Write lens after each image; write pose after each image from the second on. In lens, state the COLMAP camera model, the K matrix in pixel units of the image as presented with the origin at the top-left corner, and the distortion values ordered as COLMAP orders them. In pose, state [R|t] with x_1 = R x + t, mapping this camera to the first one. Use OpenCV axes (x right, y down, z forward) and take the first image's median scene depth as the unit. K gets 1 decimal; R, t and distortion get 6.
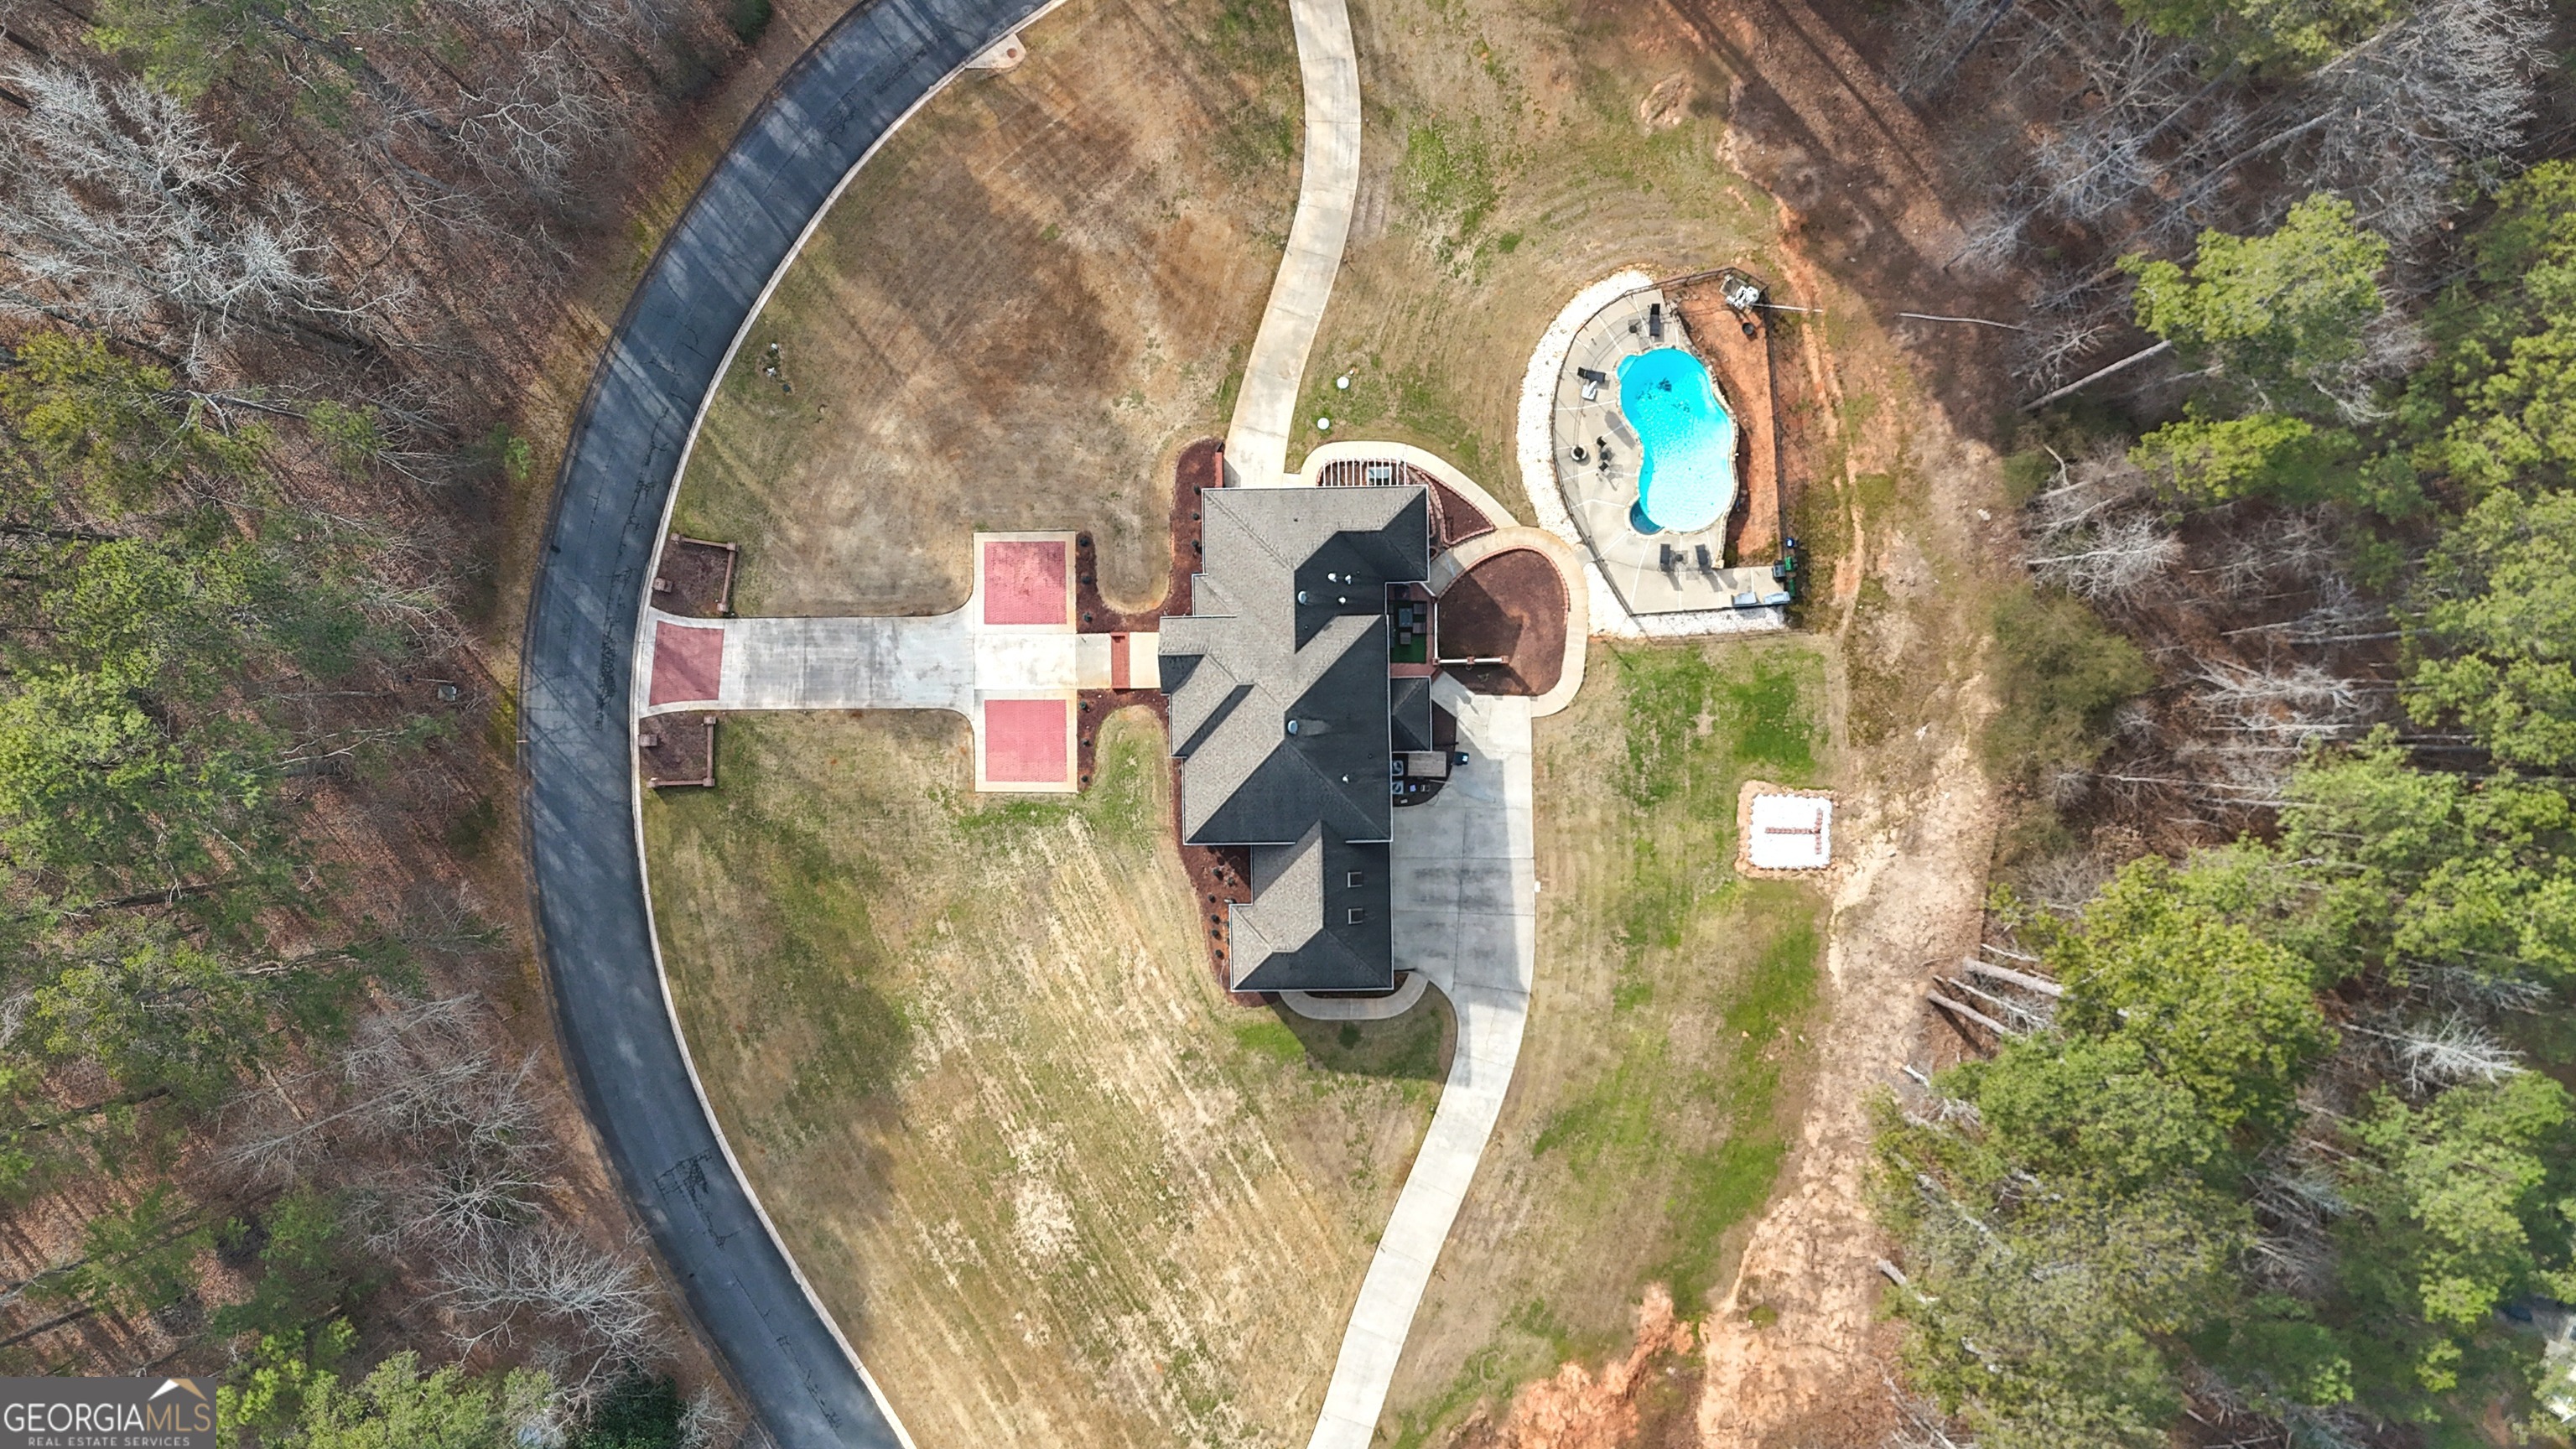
lens RADIAL K [[1891.6, 0, 1264.1], [0, 1891.6, 732.7], [0, 0, 1]] dist [0.063407, -0.056198]
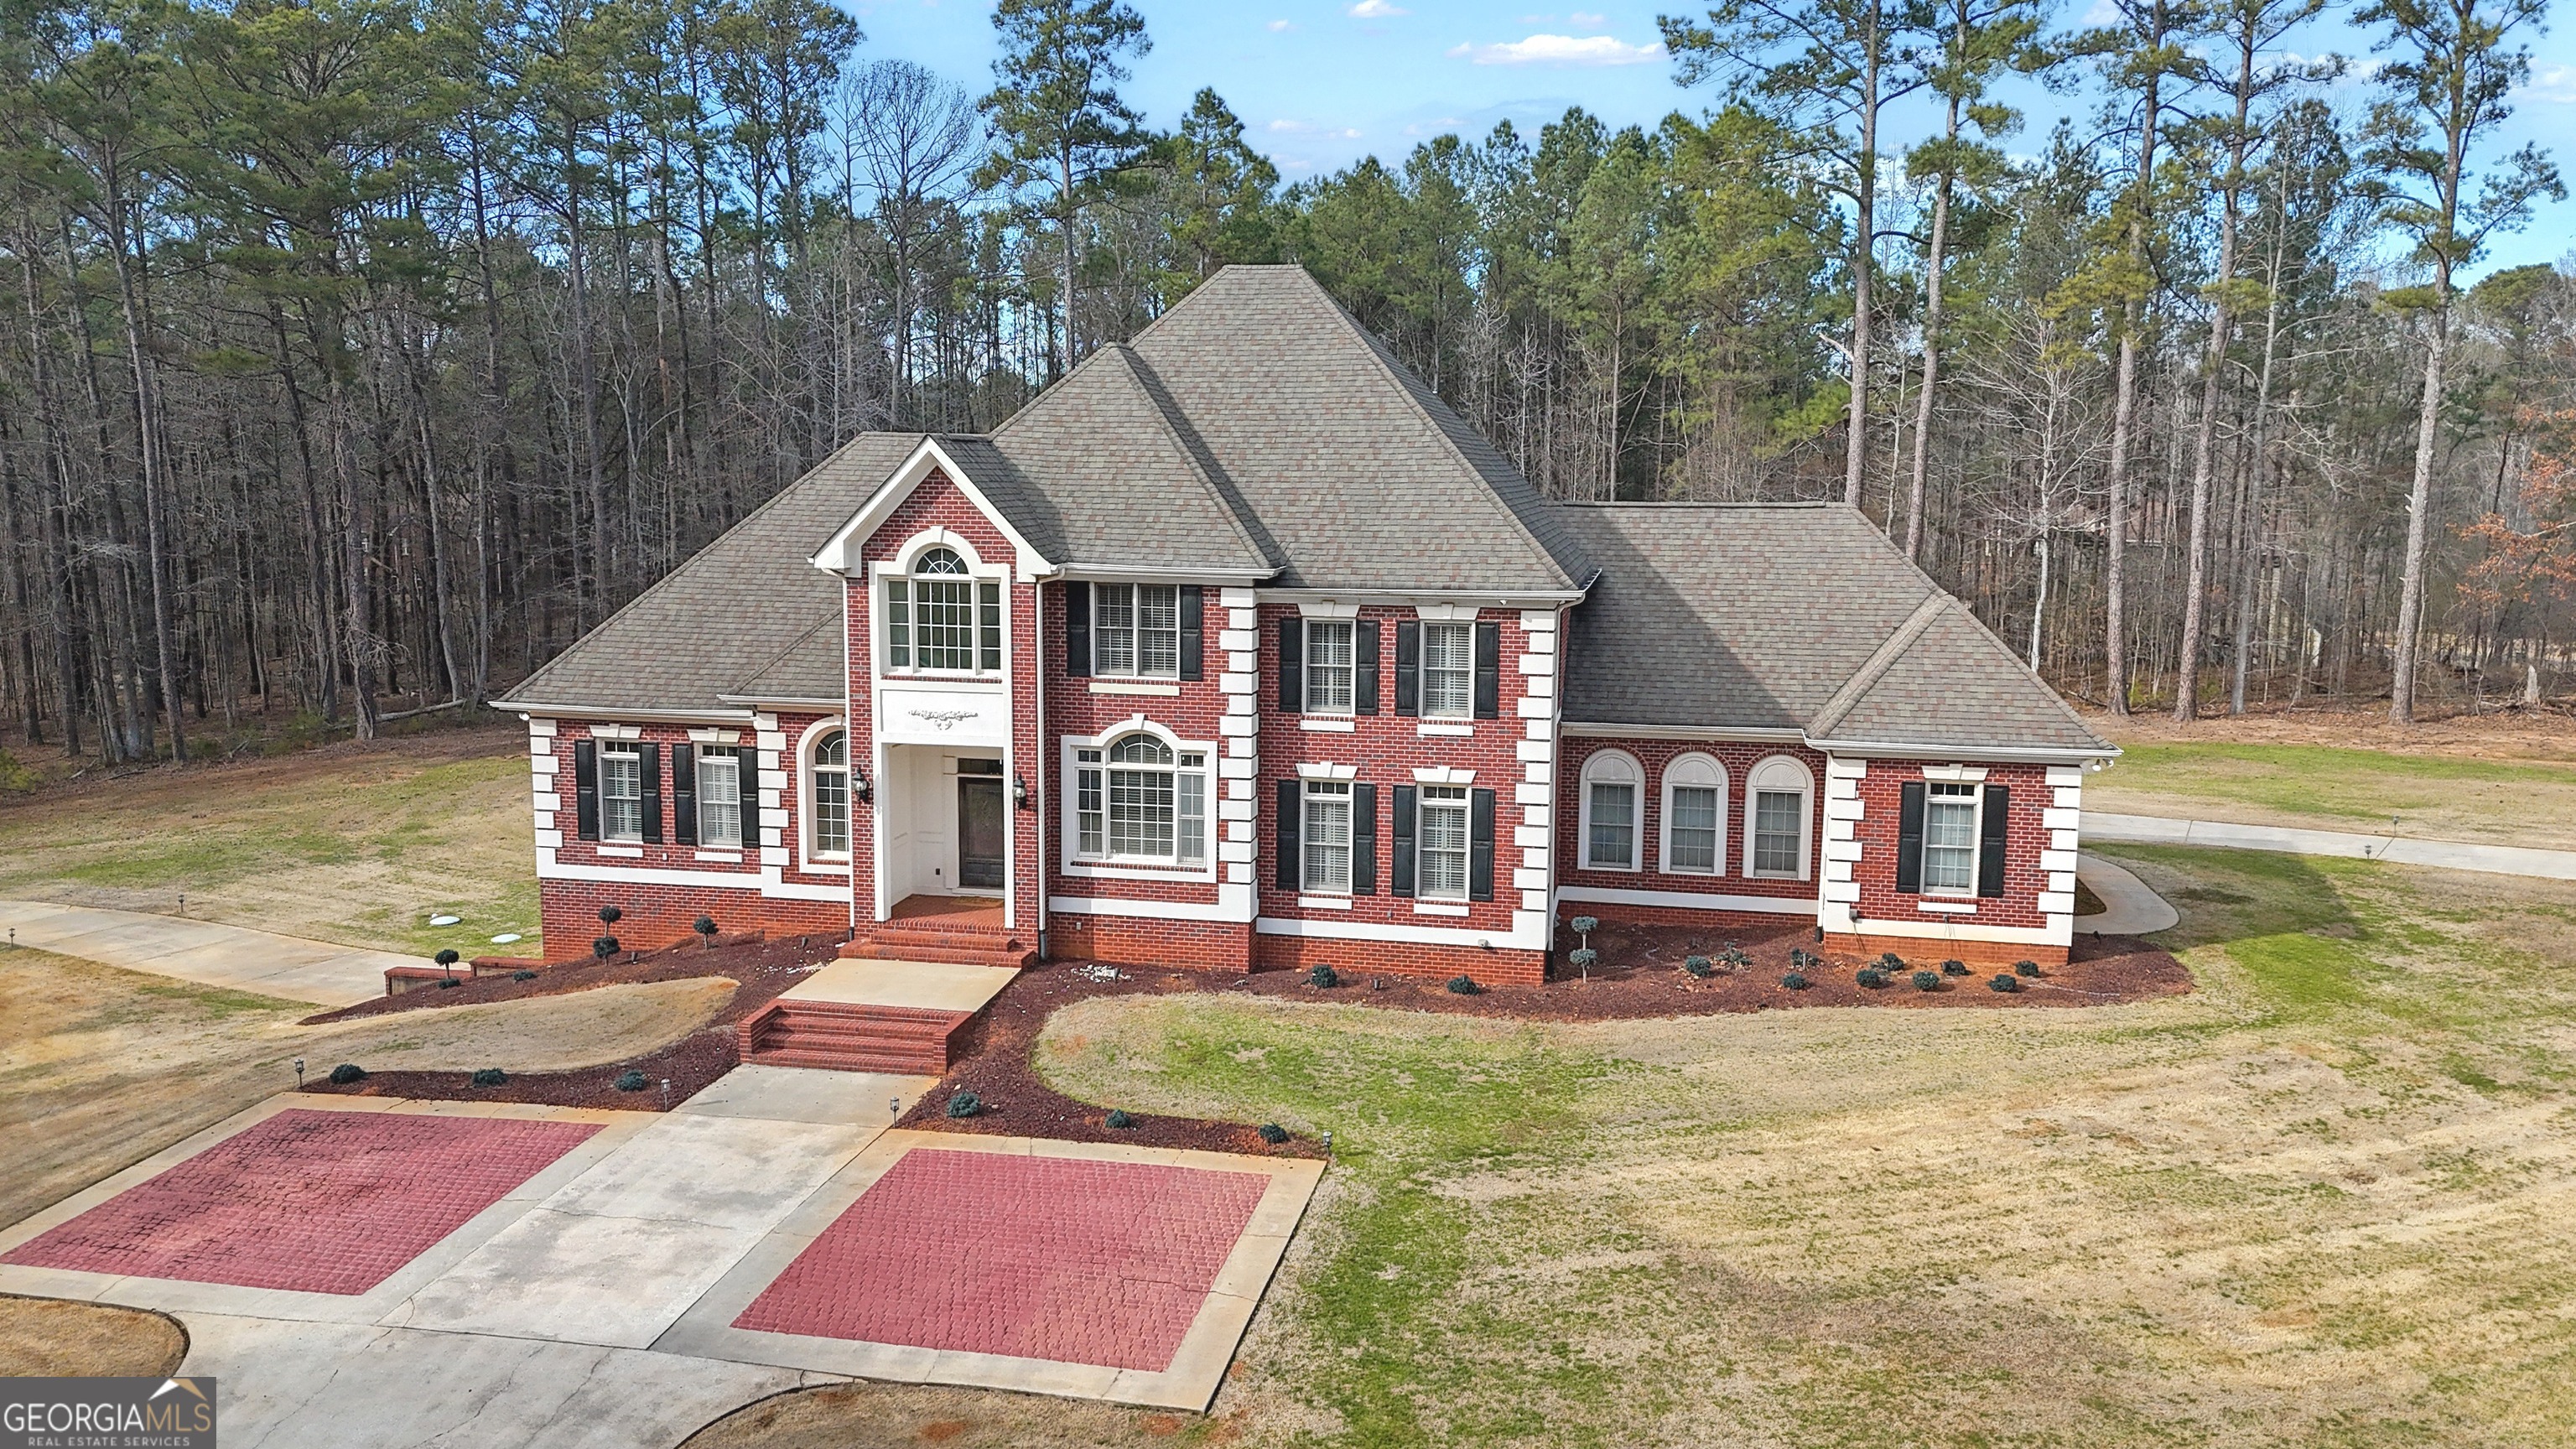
lens RADIAL K [[1891.6, 0, 1284.2], [0, 1891.6, 729.9], [0, 0, 1]] dist [0.063407, -0.056198]
pose [[0.215924, -0.118489, 0.969194, -0.307346], [0.976111, 0.050779, -0.211257, 0.070653], [-0.024183, 0.991656, 0.126623, 0.920058]]
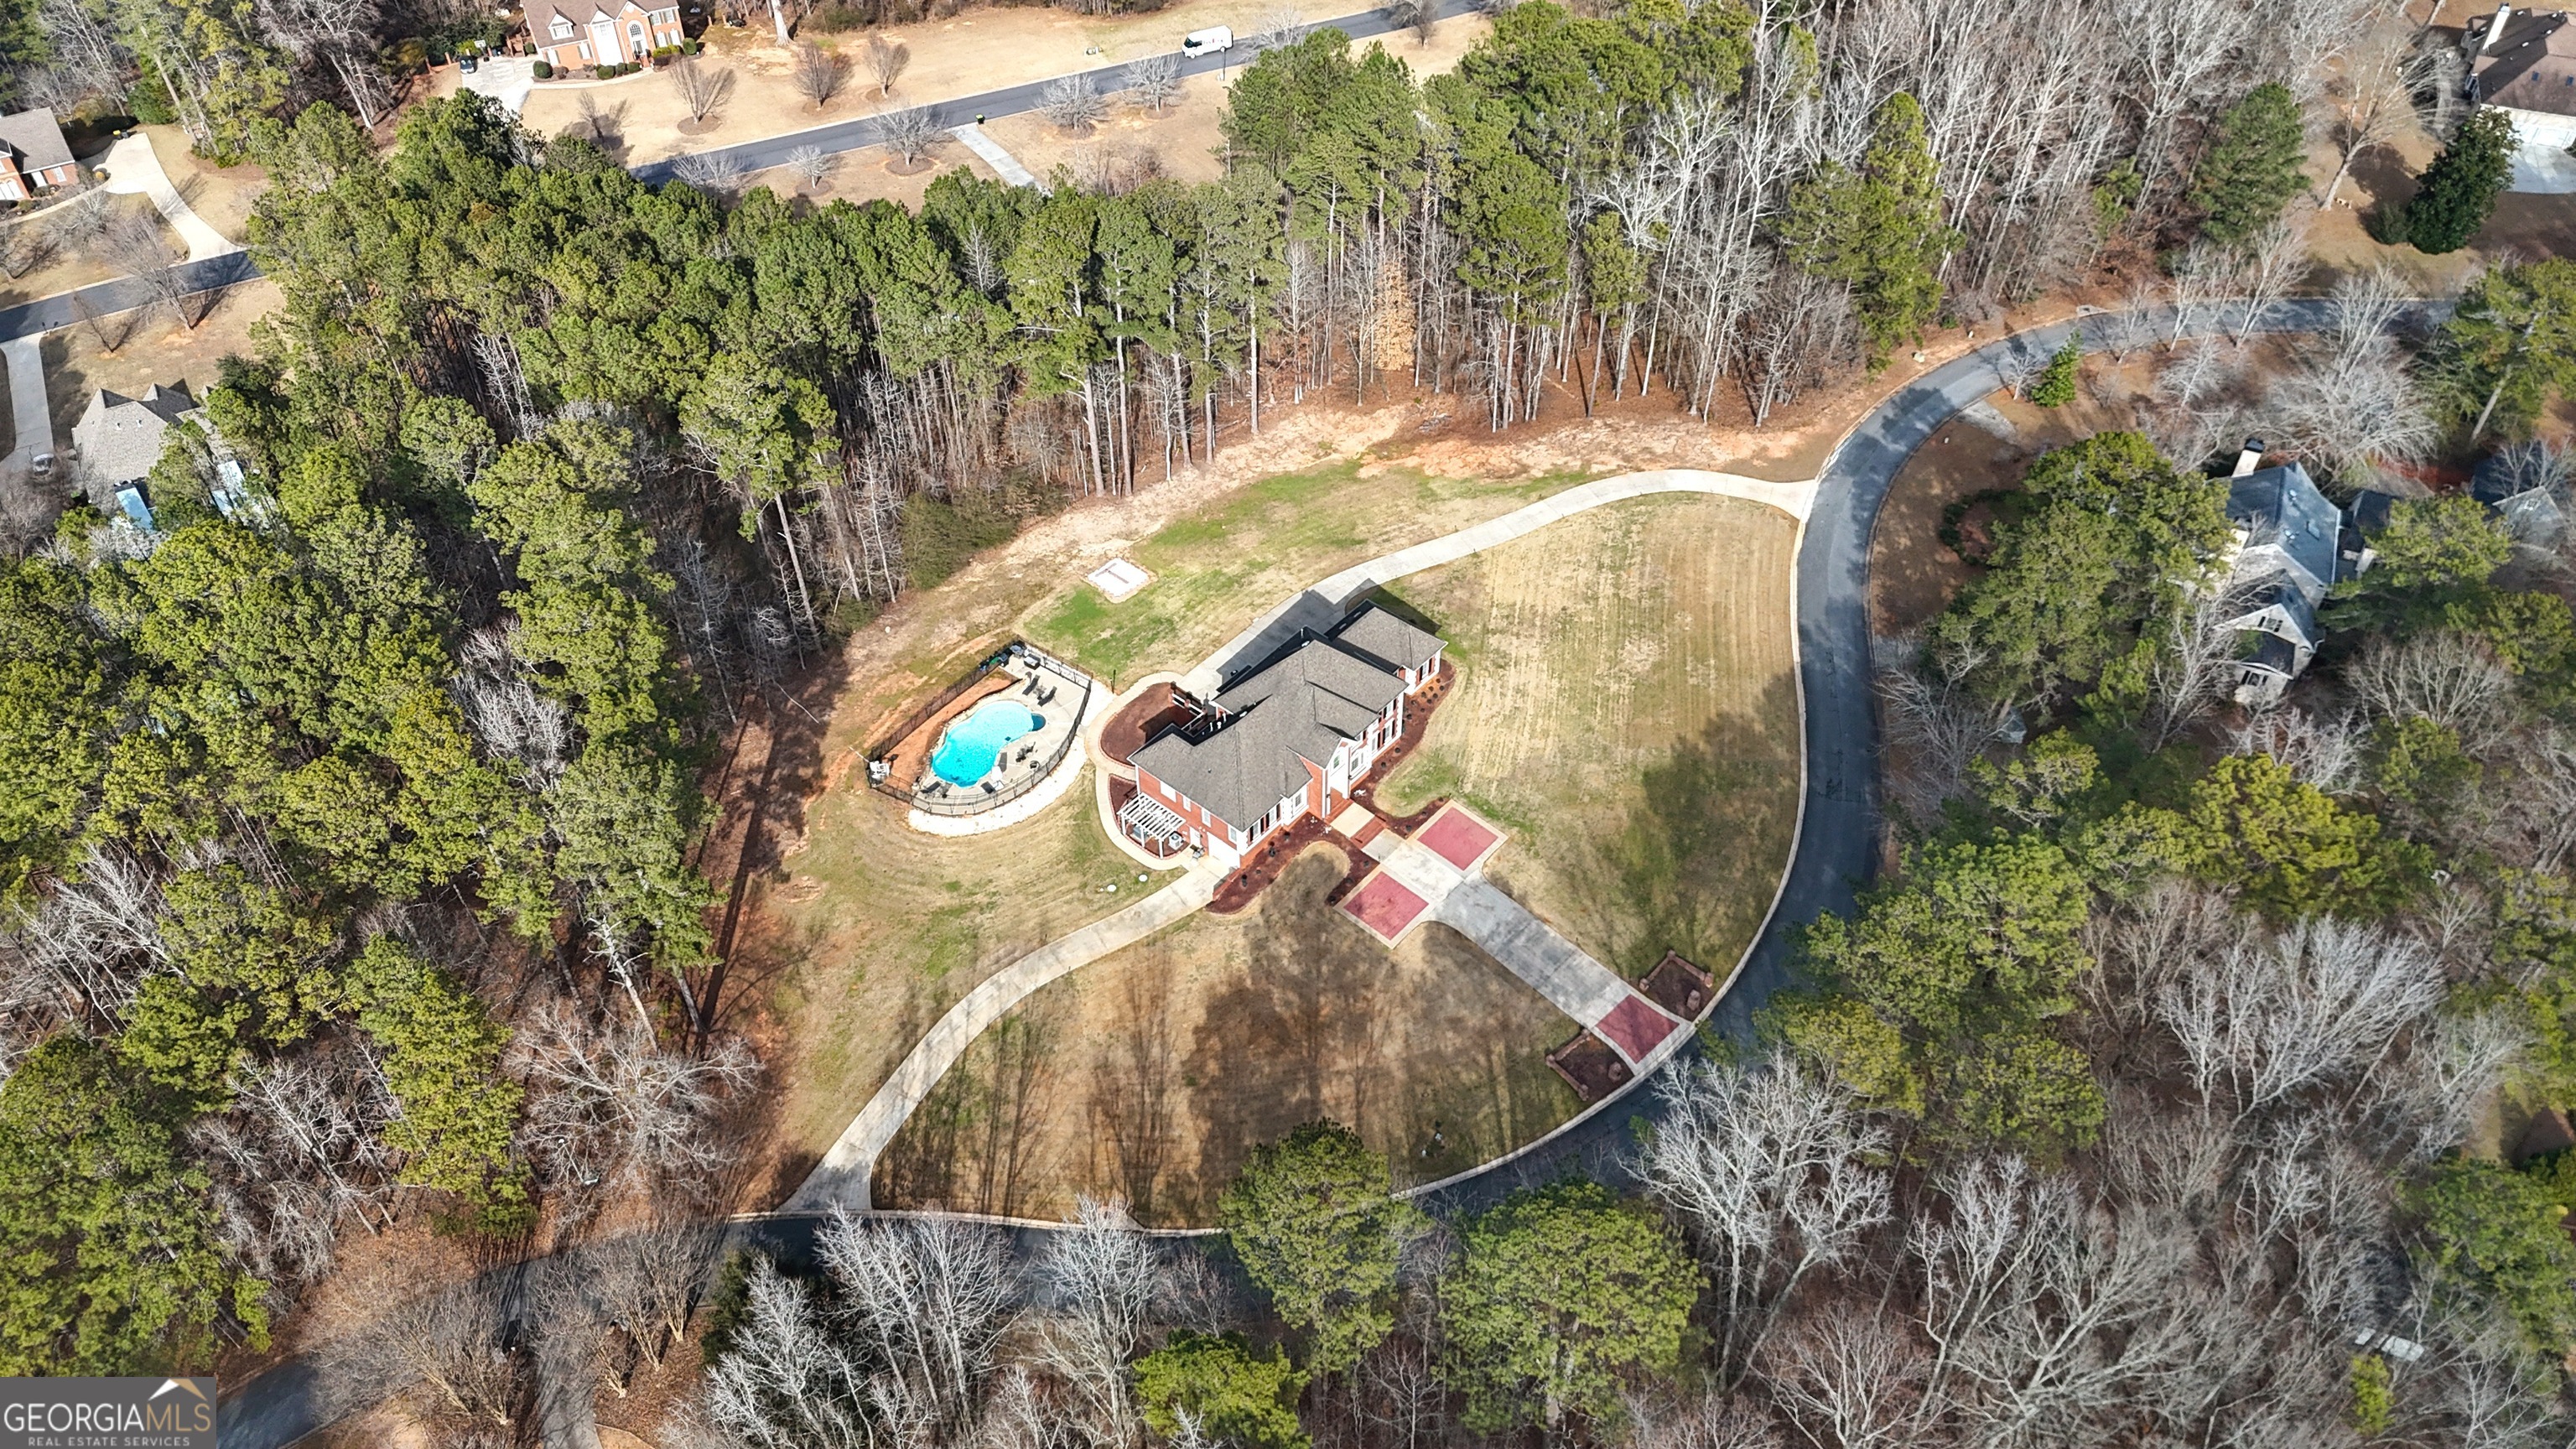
lens RADIAL K [[1891.6, 0, 1270.6], [0, 1891.6, 705.5], [0, 0, 1]] dist [0.063407, -0.056198]
pose [[-0.743434, -0.445017, 0.499265, -0.672898], [0.668596, -0.513370, 0.537987, -0.783203], [0.016894, 0.733765, 0.679193, -0.015745]]
